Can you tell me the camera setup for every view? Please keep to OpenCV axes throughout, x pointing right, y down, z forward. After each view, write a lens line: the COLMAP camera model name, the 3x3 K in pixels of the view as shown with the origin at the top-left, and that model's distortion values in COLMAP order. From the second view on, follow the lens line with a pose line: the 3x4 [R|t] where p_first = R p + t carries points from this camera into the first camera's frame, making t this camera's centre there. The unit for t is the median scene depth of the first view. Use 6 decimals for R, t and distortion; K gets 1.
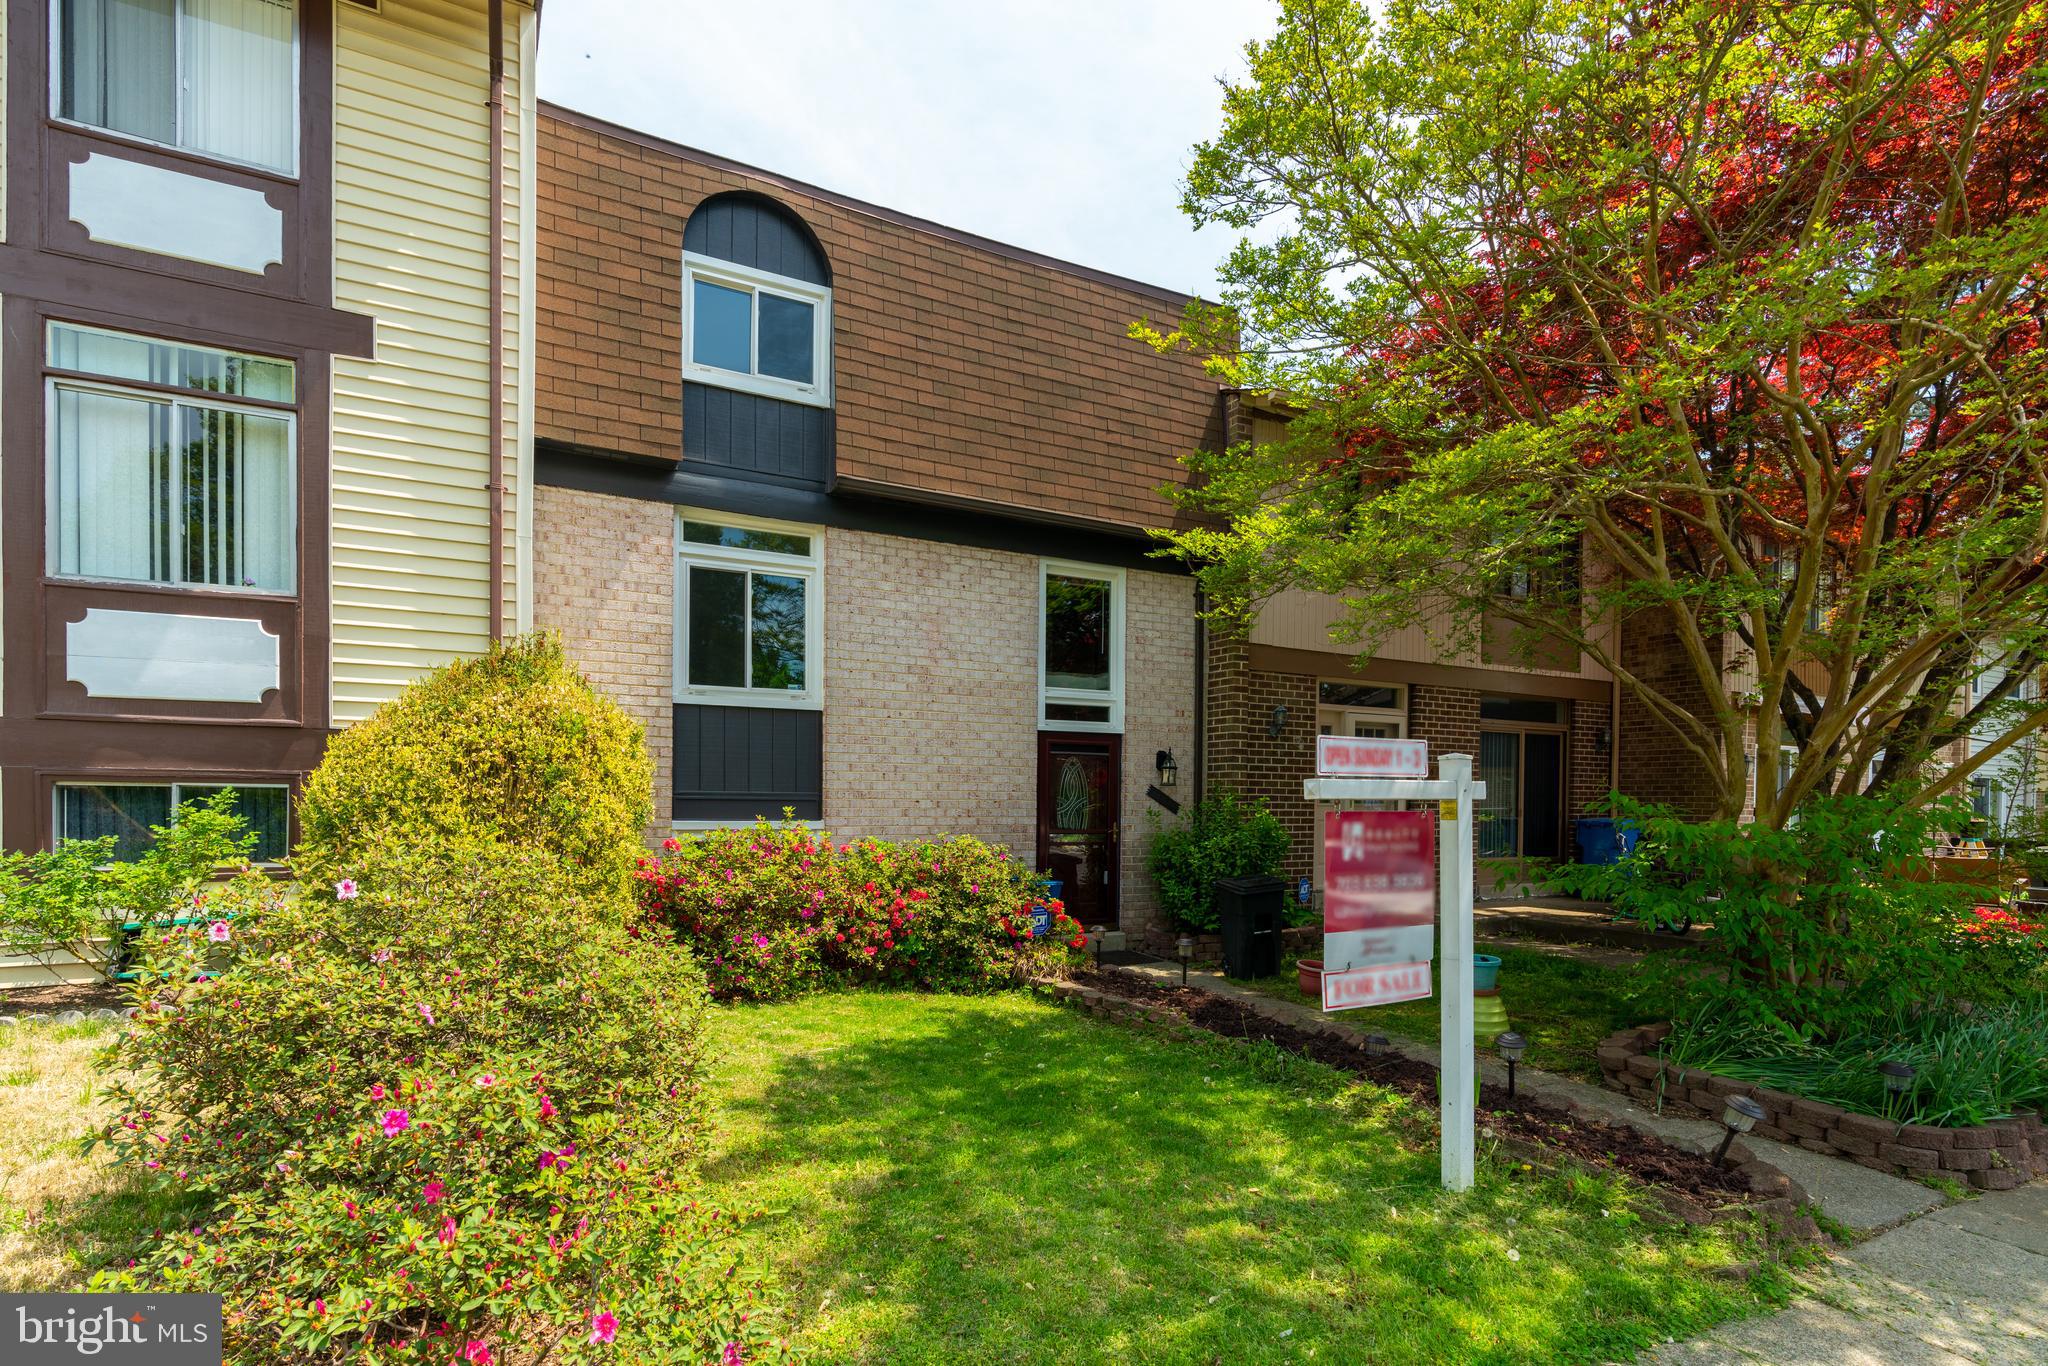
lens RADIAL K [[935.6, 0, 1039.8], [0, 935.6, 800.2], [0, 0, 1]] dist [-0.005809, 0.002593]
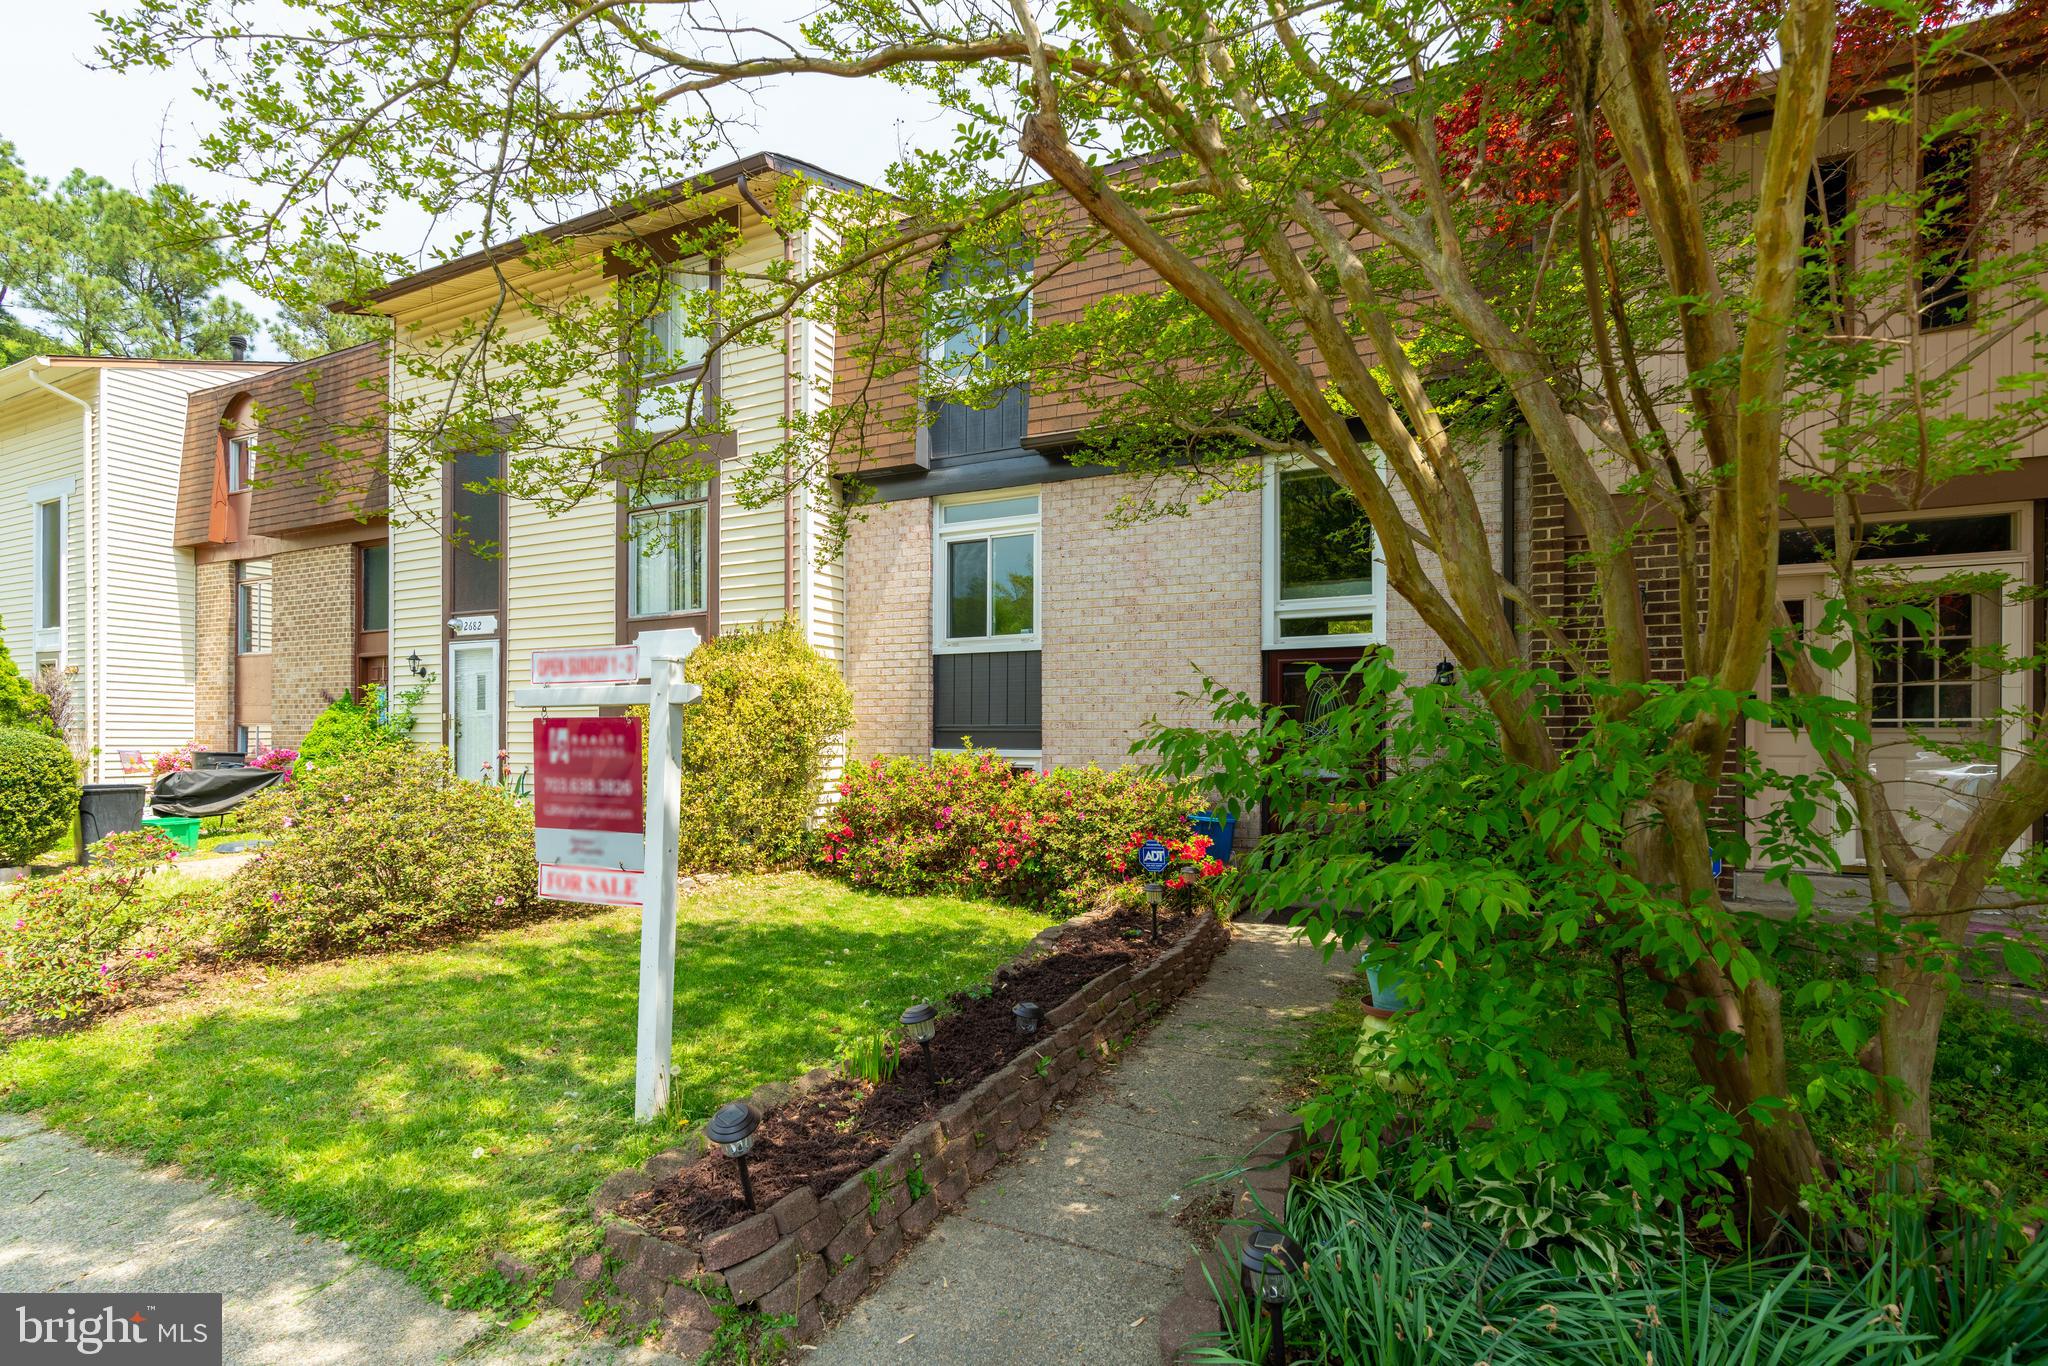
lens RADIAL K [[935.6, 0, 1049.6], [0, 935.6, 735.0], [0, 0, 1]] dist [-0.005809, 0.002593]
pose [[0.614913, -0.012278, -0.788499, 0.704030], [0.002030, 0.999900, -0.013987, 0.021888], [0.788592, 0.007000, 0.614876, 0.360299]]
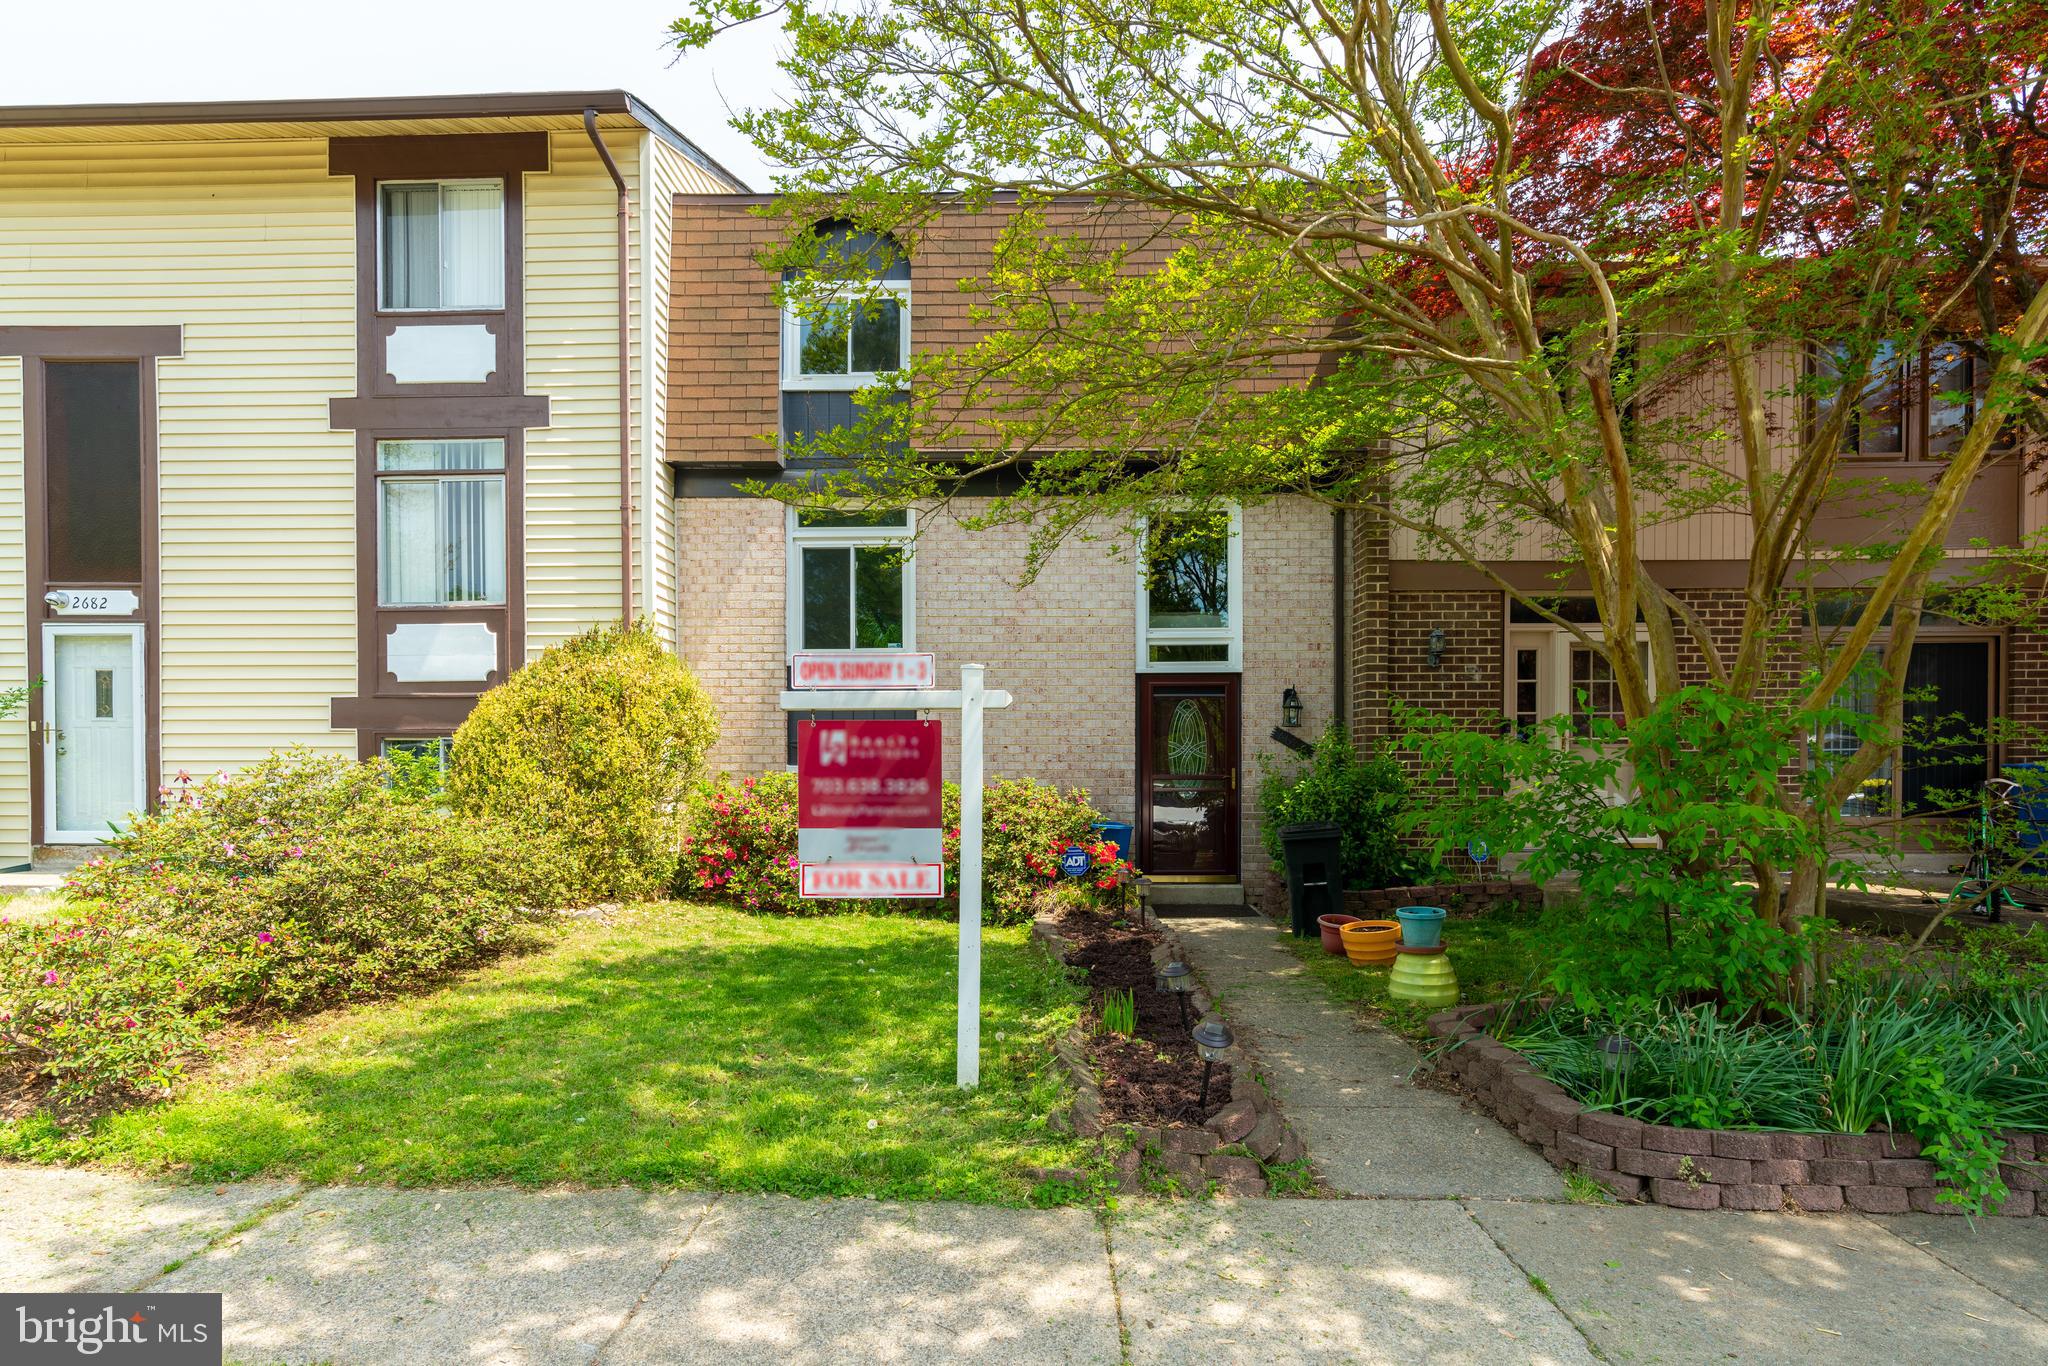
lens RADIAL K [[1018.9, 0, 1059.5], [0, 1018.9, 769.5], [0, 0, 1]] dist [-0.003255, 0.001639]
pose [[0.881951, -0.009606, -0.471243, 0.525105], [0.009198, 0.999953, -0.003169, 0.034985], [0.471251, -0.001540, 0.881998, 0.027357]]
